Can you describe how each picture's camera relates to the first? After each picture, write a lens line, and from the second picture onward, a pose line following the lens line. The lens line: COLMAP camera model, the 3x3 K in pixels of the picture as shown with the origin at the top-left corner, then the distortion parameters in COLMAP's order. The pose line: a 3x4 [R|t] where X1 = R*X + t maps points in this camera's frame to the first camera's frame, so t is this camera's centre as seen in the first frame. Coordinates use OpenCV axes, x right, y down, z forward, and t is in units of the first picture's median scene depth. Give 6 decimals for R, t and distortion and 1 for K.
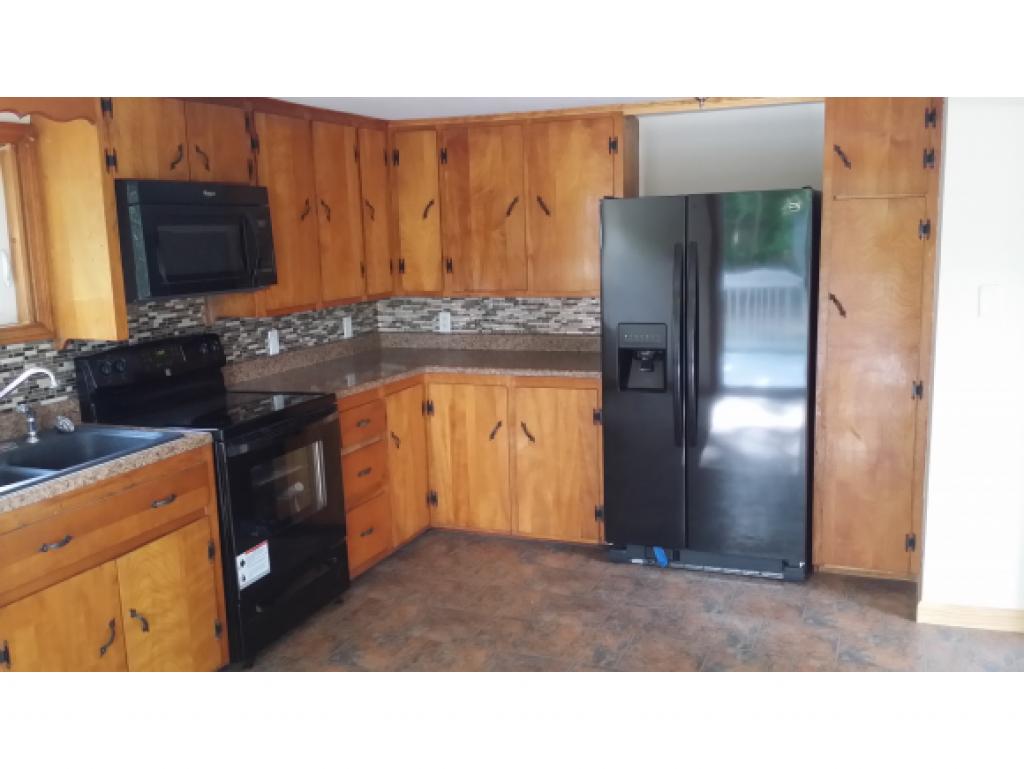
lens RADIAL K [[935.4, 0, 517.6], [0, 935.4, 383.4], [0, 0, 1]] dist [0.143607, -0.344829]
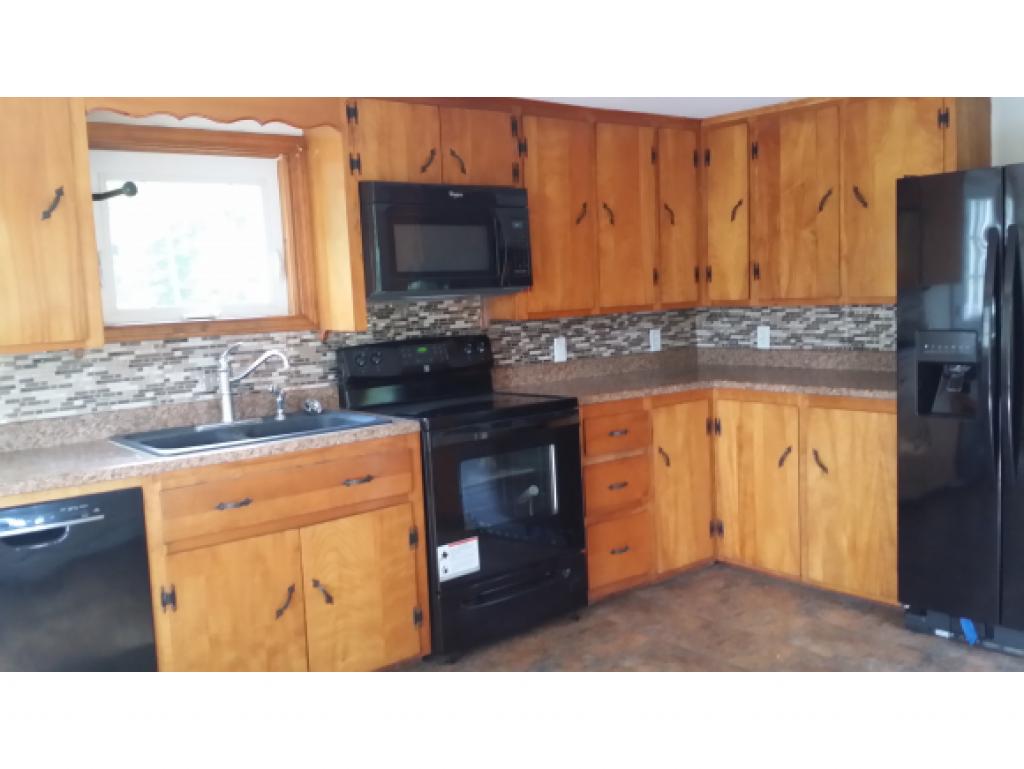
lens RADIAL K [[935.4, 0, 517.6], [0, 935.4, 383.4], [0, 0, 1]] dist [0.143607, -0.344829]
pose [[0.872019, 0.040078, -0.487828, 0.197671], [-0.062427, 0.997610, -0.029631, 0.025591], [0.485474, 0.056293, 0.872437, 0.122022]]
